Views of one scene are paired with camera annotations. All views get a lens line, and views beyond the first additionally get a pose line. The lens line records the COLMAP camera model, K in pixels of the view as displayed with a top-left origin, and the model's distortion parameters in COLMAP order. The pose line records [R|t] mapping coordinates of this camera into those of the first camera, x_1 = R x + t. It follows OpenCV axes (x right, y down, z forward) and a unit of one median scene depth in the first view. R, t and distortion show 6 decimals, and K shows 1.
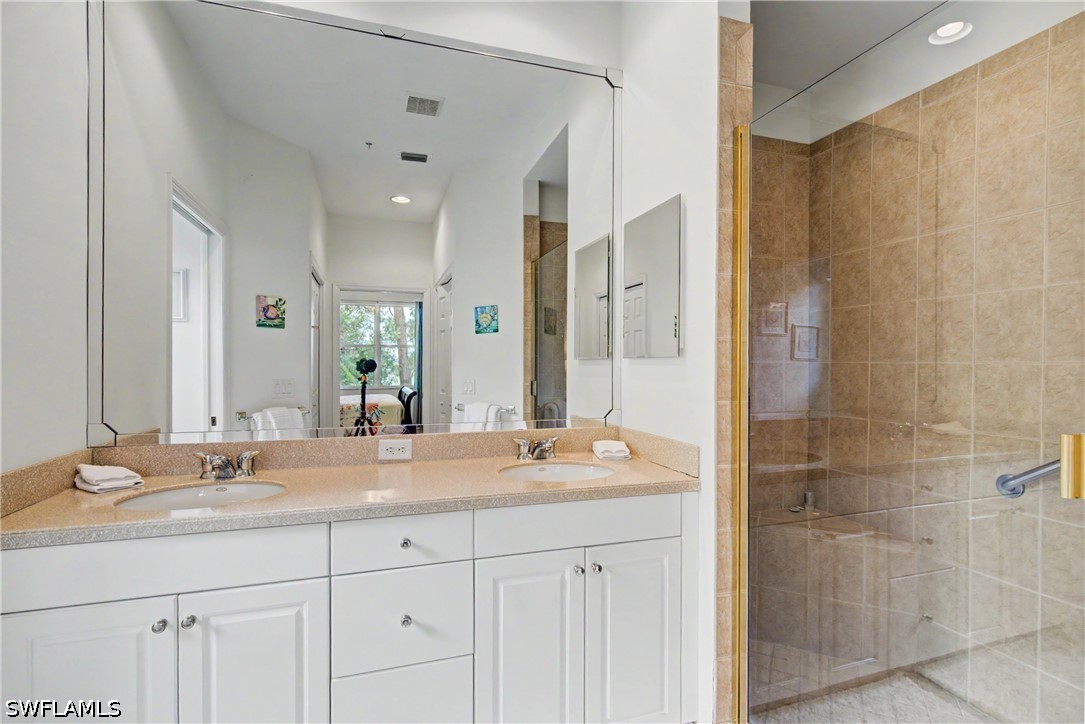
lens RADIAL K [[521.3, 0, 531.1], [0, 521.3, 368.5], [0, 0, 1]] dist [0.008234, -0.002928]
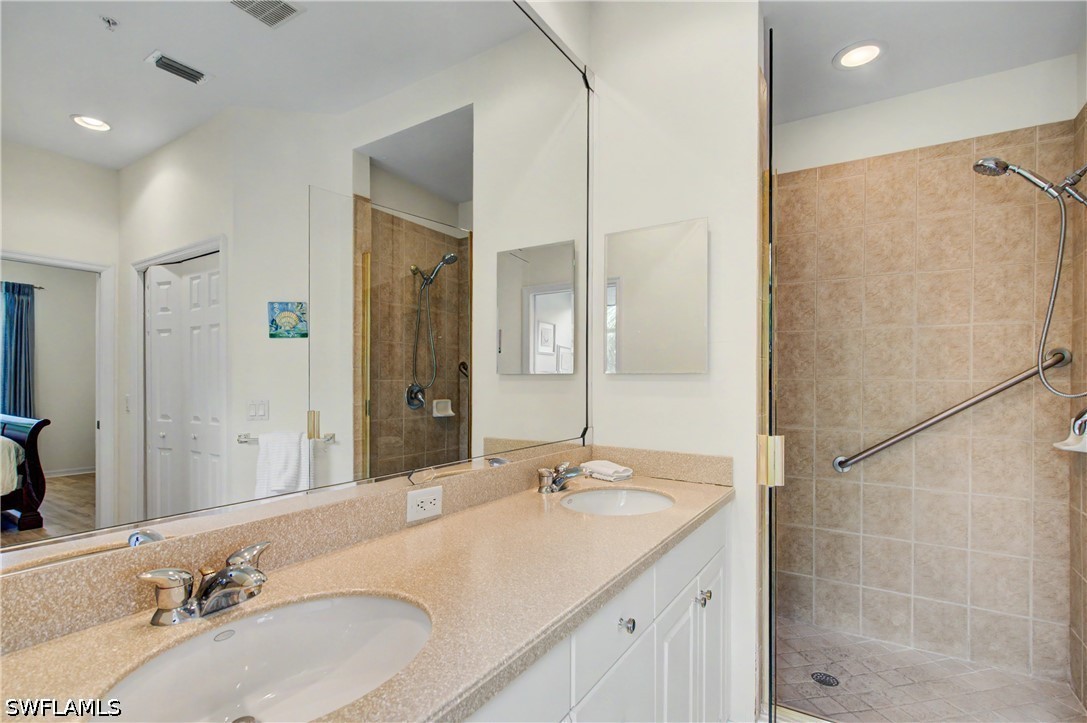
lens RADIAL K [[522.2, 0, 539.6], [0, 522.2, 381.3], [0, 0, 1]] dist [0.008234, -0.002928]
pose [[0.768534, 0.000635, 0.639809, -0.357126], [0.002493, 0.999989, -0.003988, -0.001561], [-0.639804, 0.004660, 0.768524, 0.227195]]
